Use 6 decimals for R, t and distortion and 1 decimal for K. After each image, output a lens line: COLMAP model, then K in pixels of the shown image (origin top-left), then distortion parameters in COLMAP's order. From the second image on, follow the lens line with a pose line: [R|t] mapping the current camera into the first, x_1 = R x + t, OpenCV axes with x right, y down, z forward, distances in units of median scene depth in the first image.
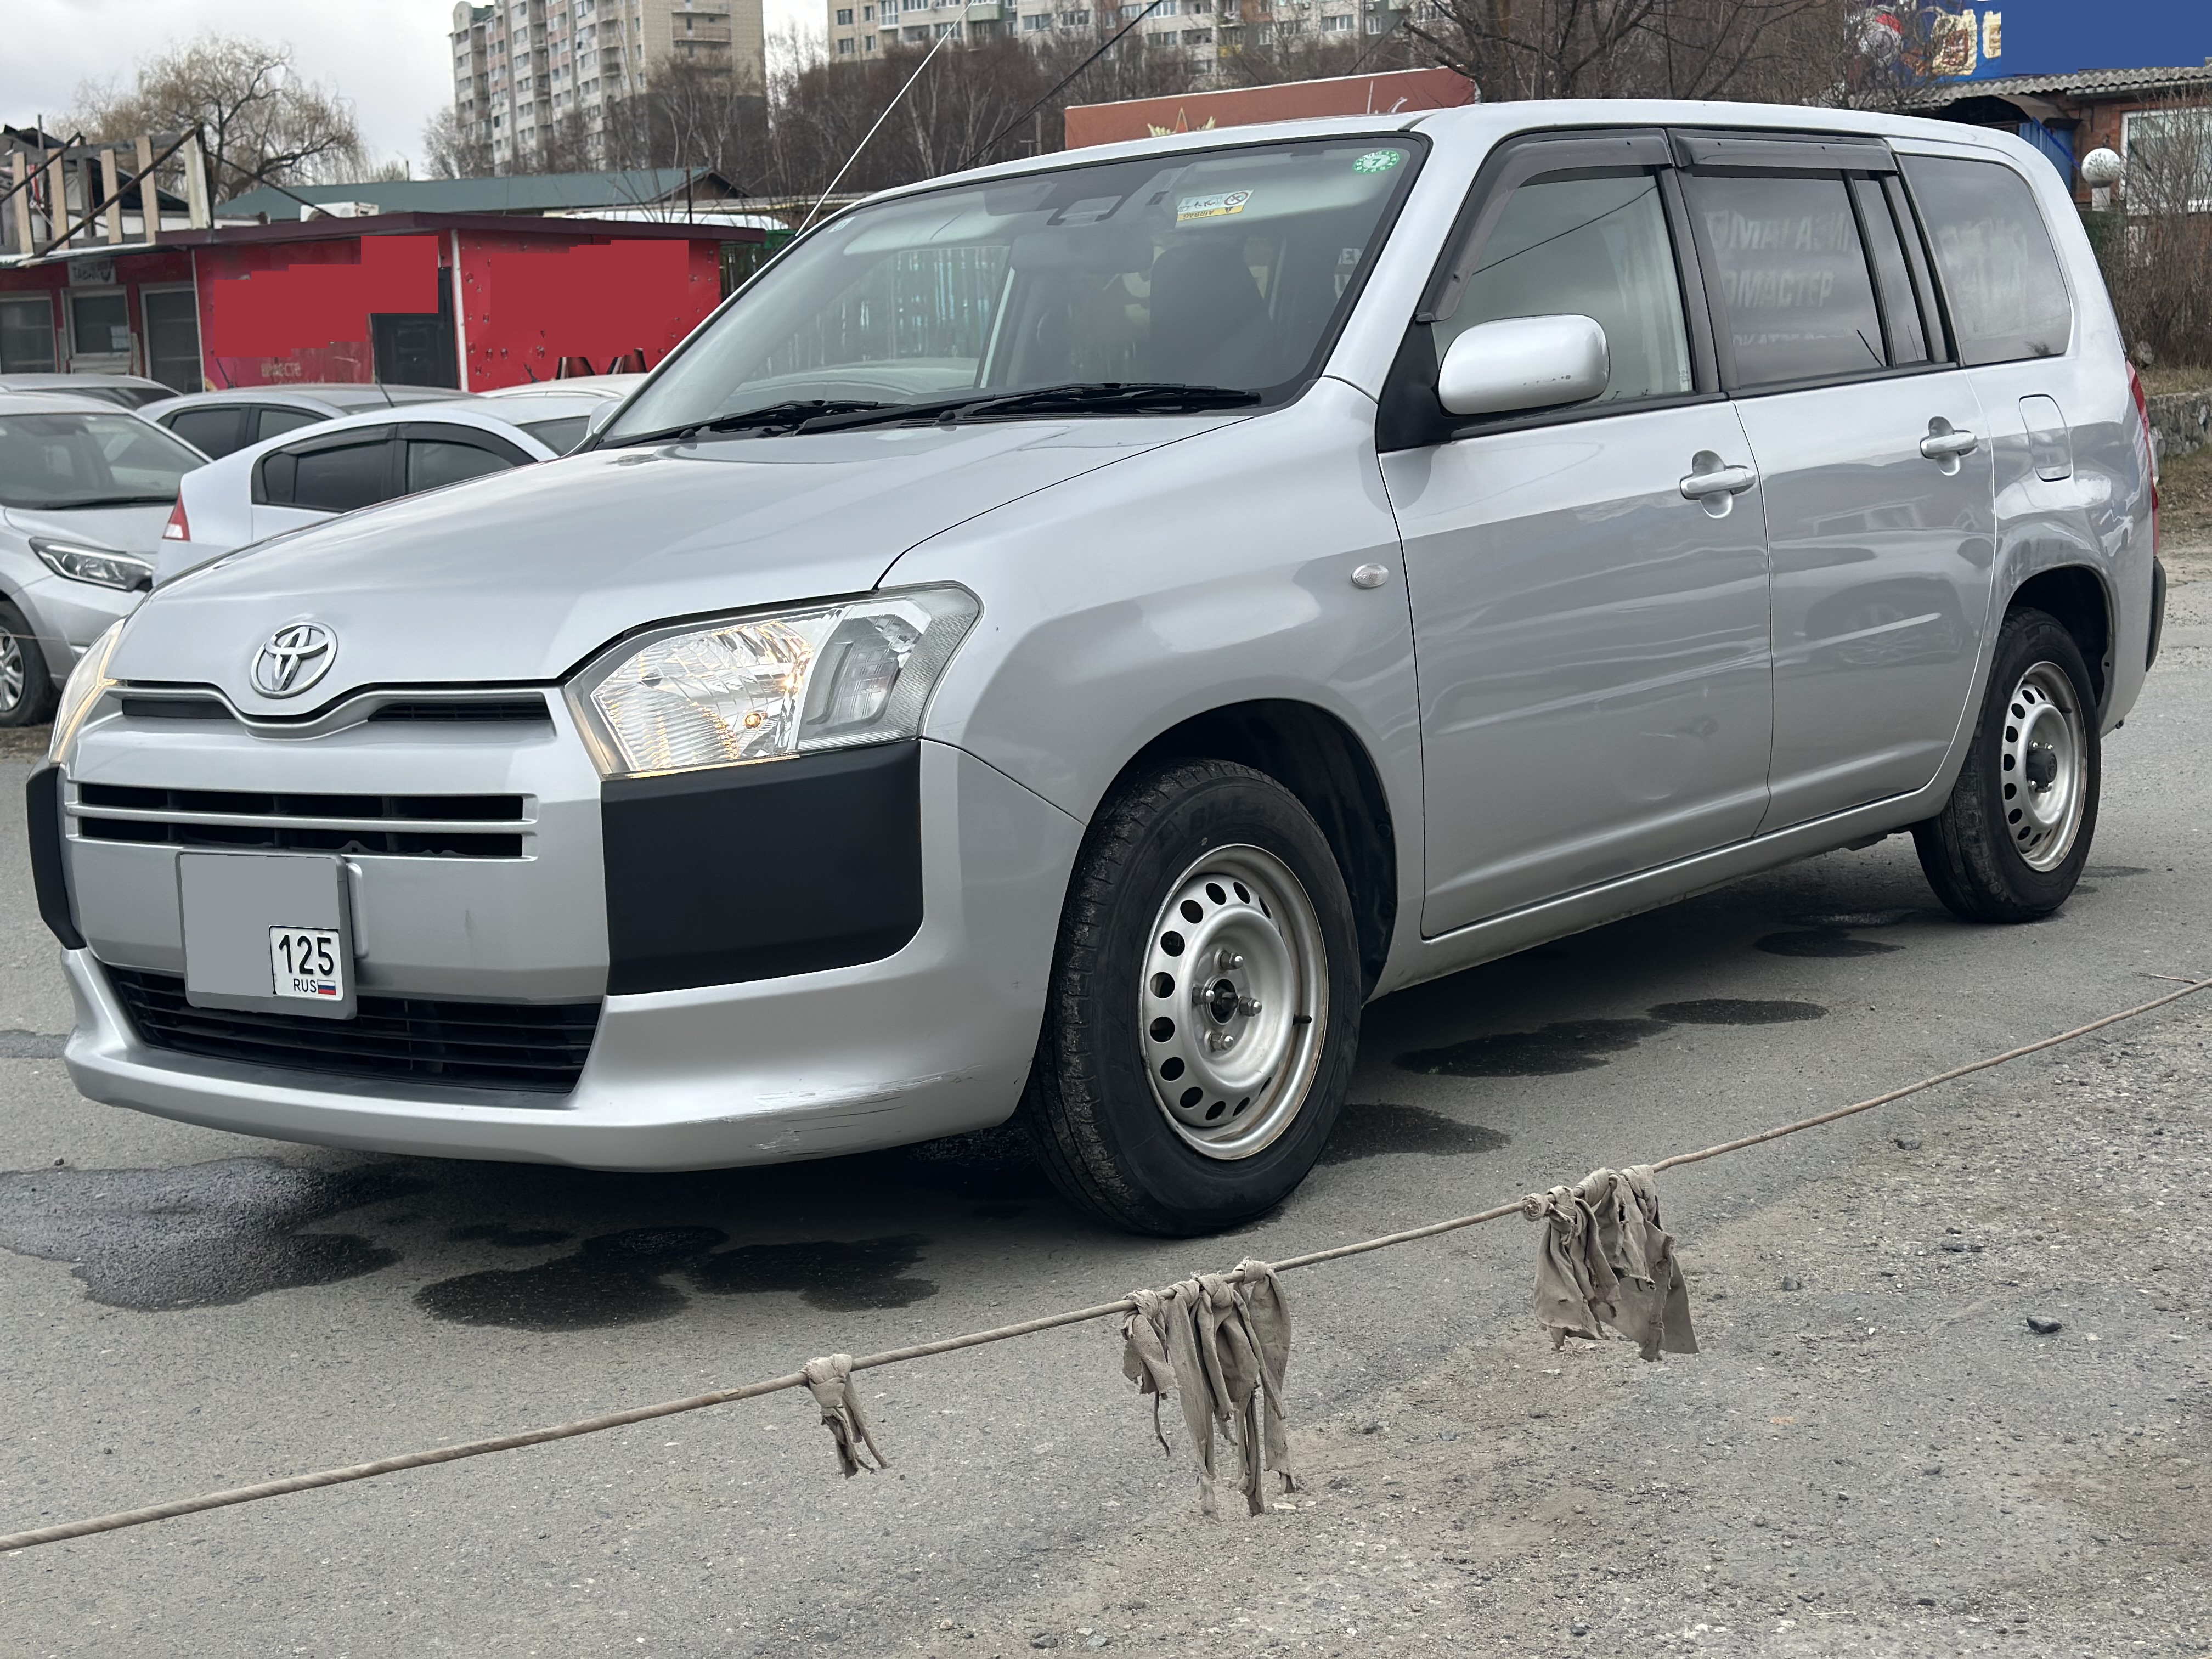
lens RADIAL K [[3168.2, 0, 1106.0], [0, 3168.2, 829.5], [0, 0, 1]] dist [0.042969, 0.096664]
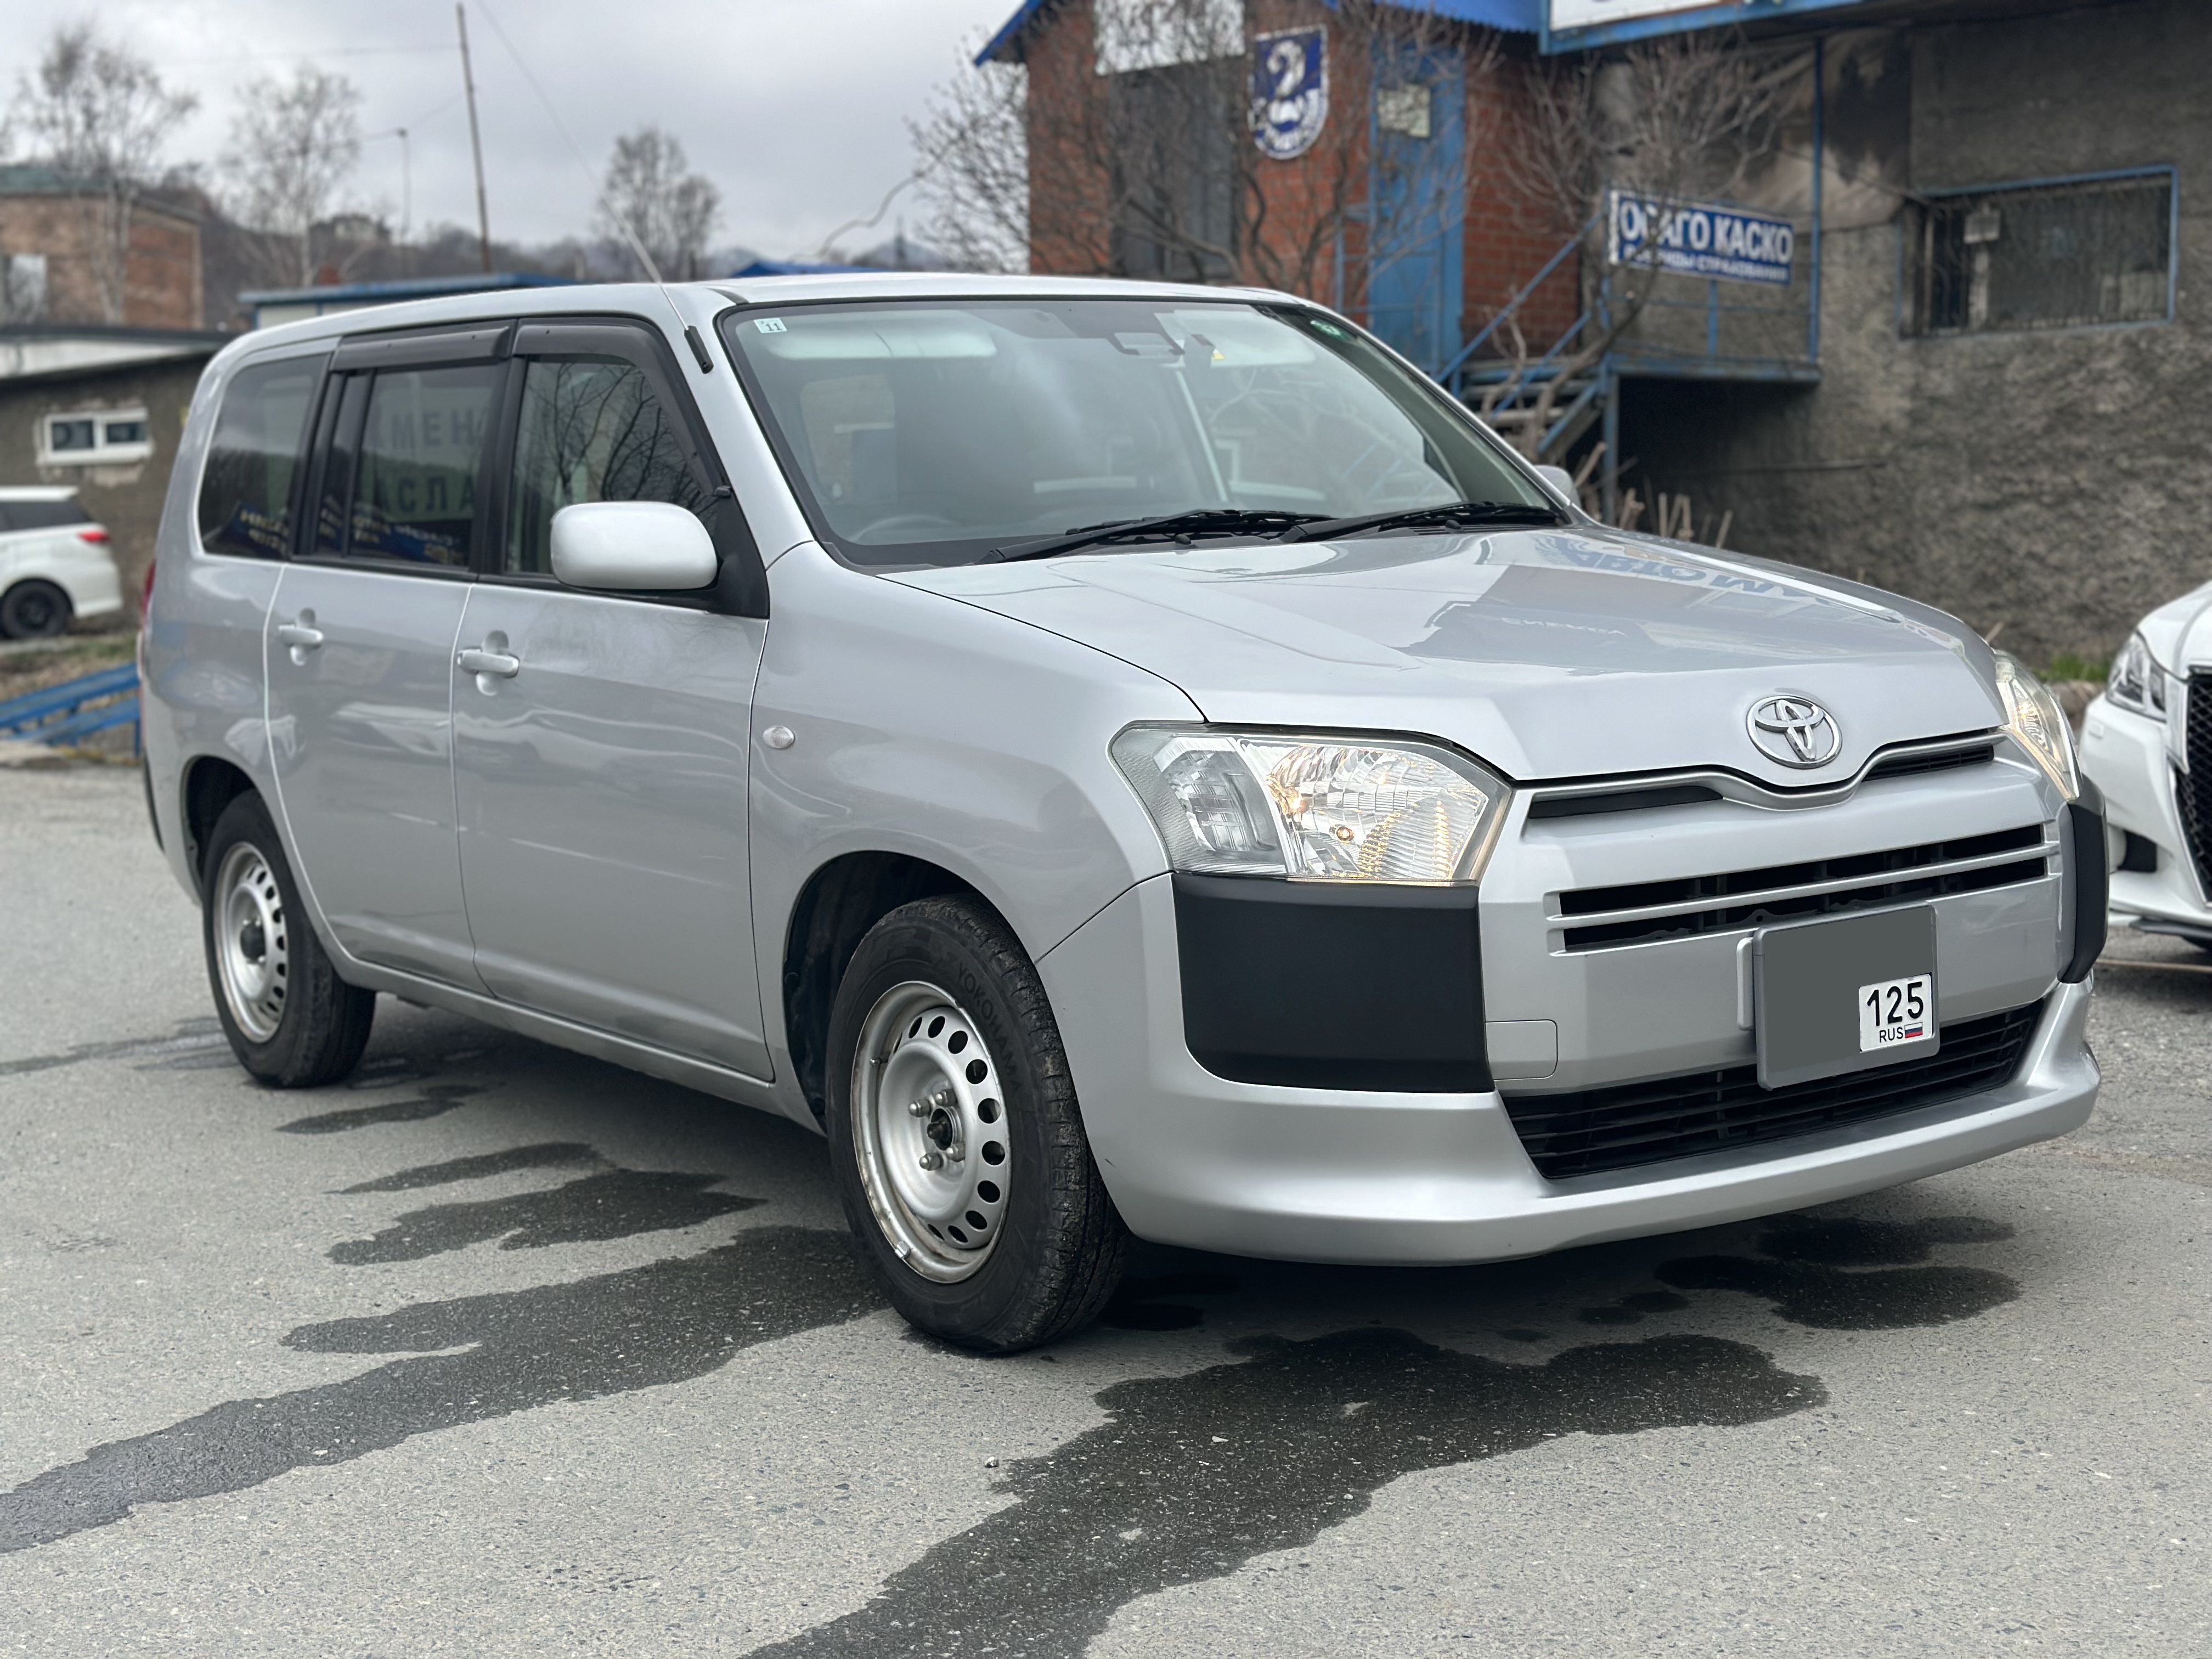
lens RADIAL K [[3168.2, 0, 1106.0], [0, 3168.2, 829.5], [0, 0, 1]] dist [0.042969, 0.096664]
pose [[0.307193, -0.059920, 0.949759, -1.328615], [0.135727, 0.990572, 0.018594, -0.072769], [-0.941919, 0.123196, 0.312429, 0.912585]]
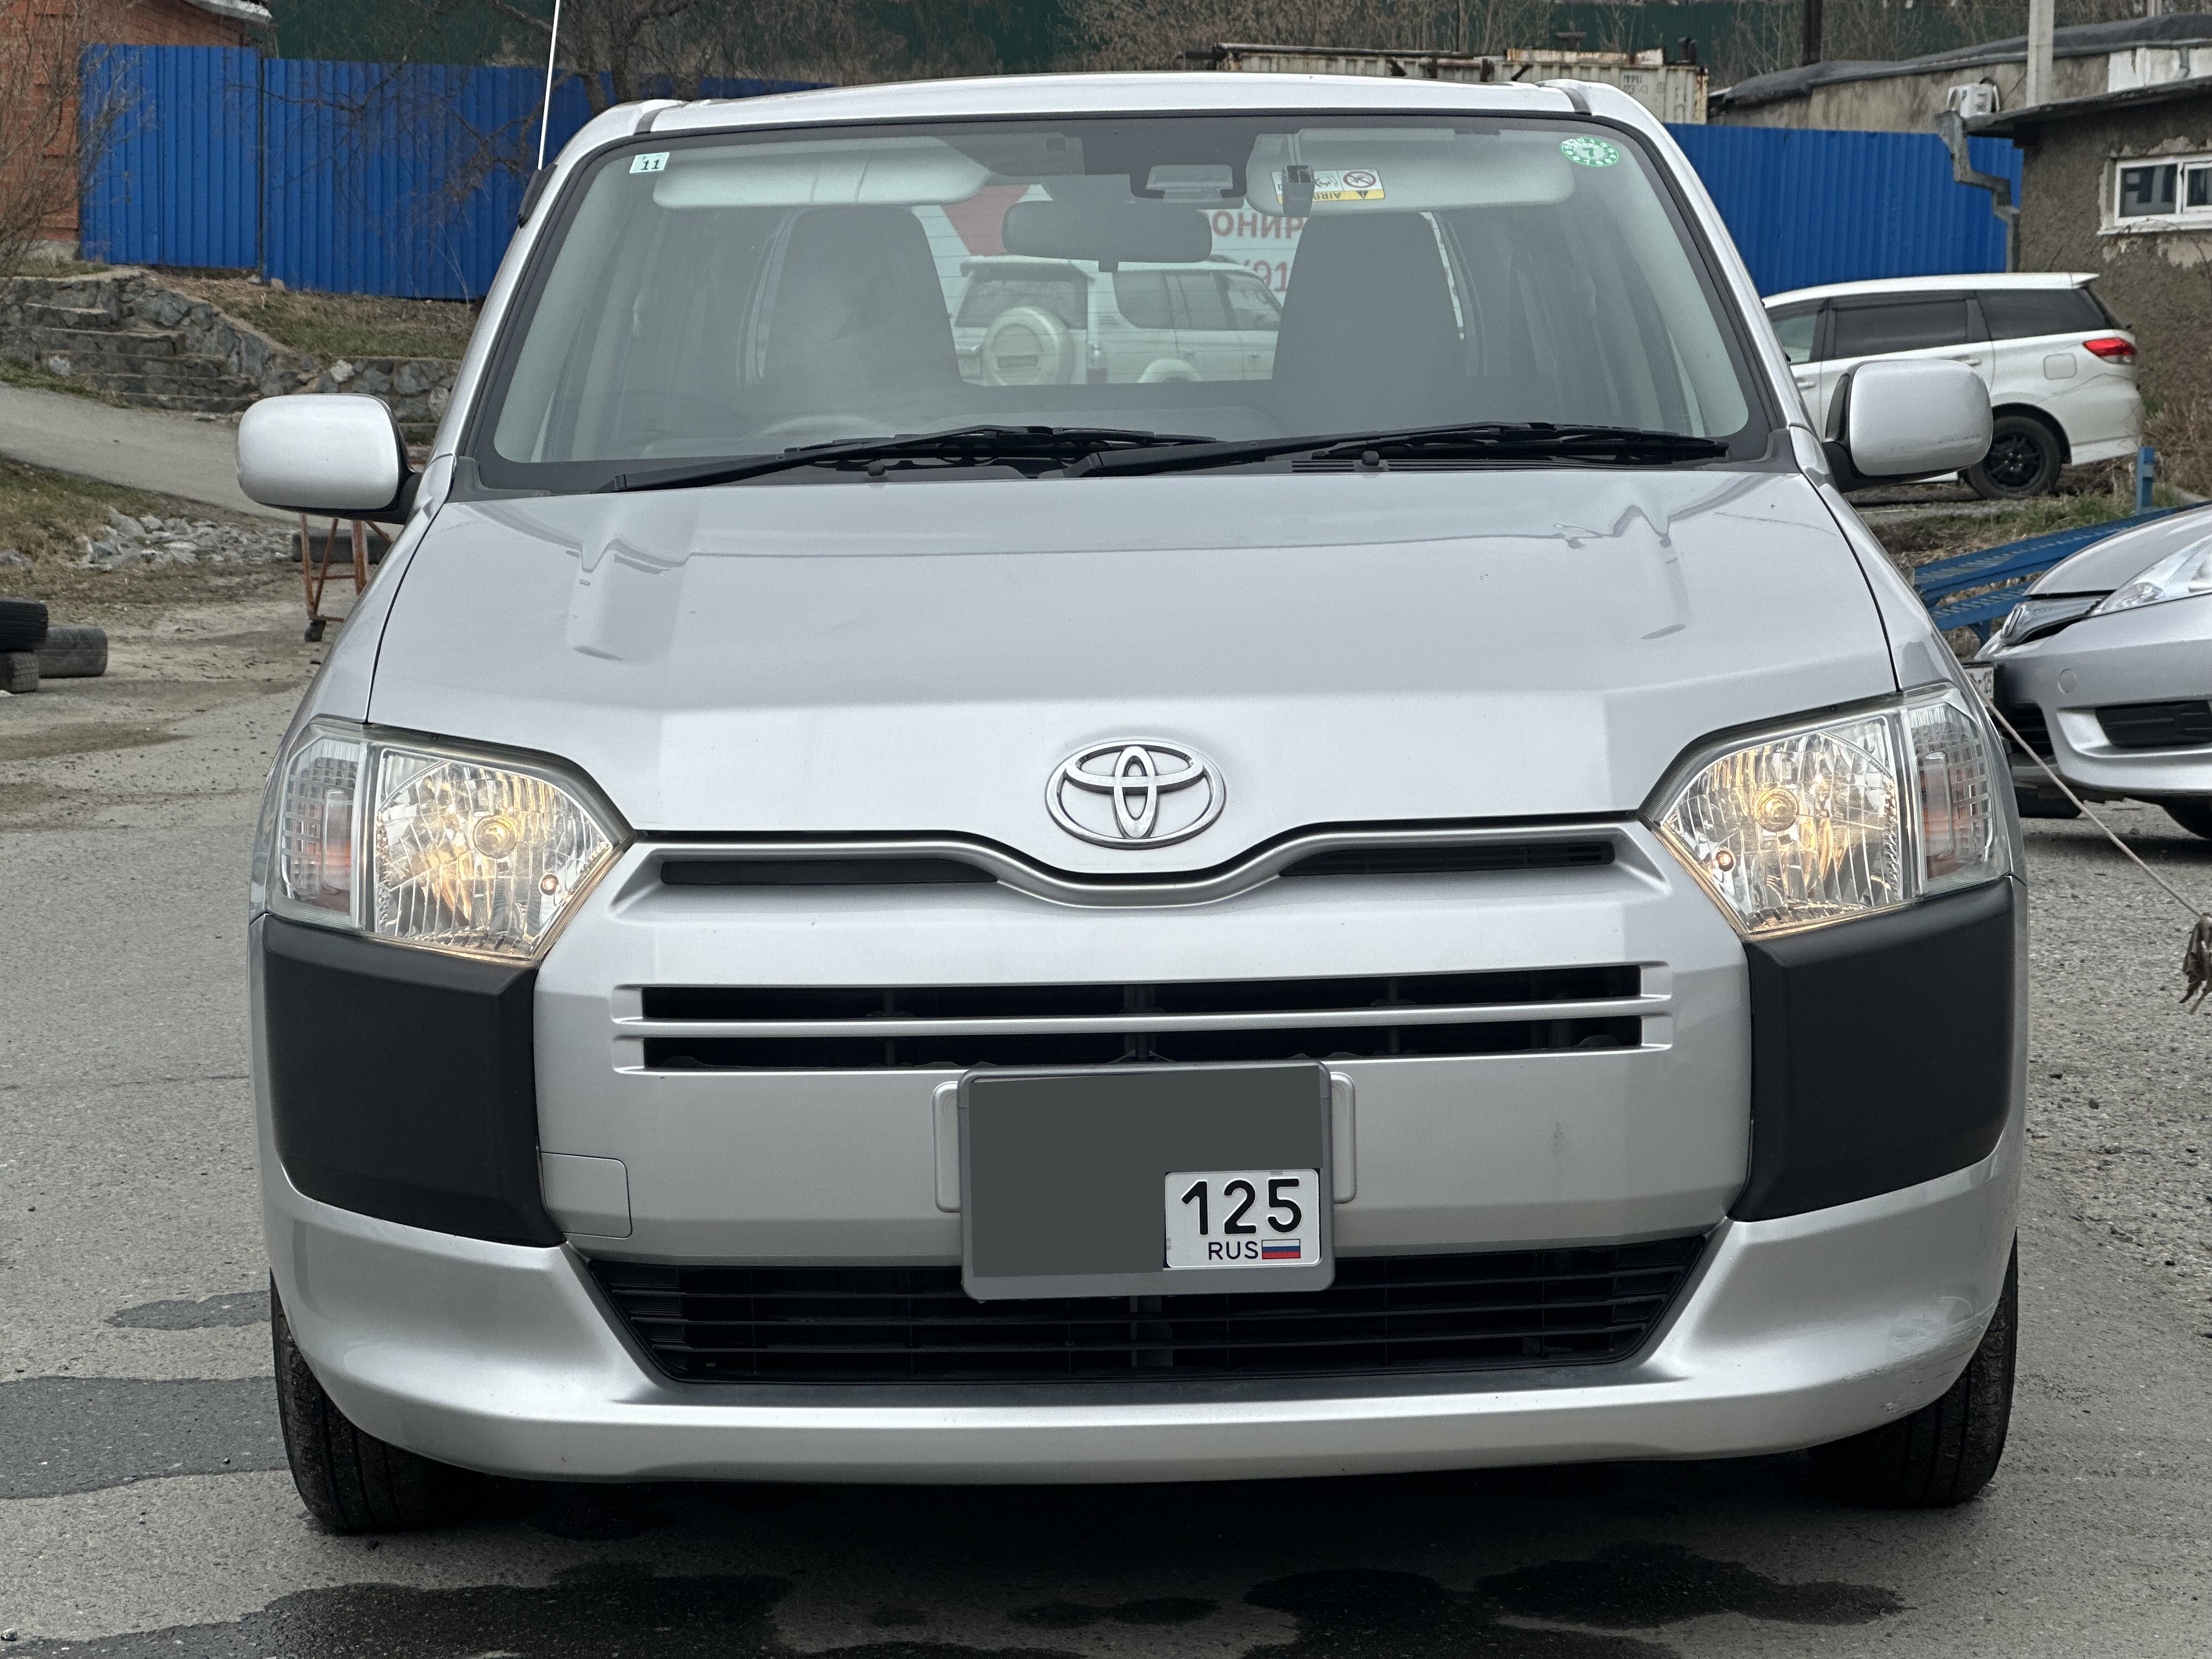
lens RADIAL K [[4937.9, 0, 1106.0], [0, 4937.9, 829.5], [0, 0, 1]] dist [-0.410559, 7.291320]
pose [[0.783119, -0.020627, 0.621529, -0.960114], [0.048780, 0.998408, -0.028326, -0.015054], [-0.619955, 0.052501, 0.782879, 0.152971]]
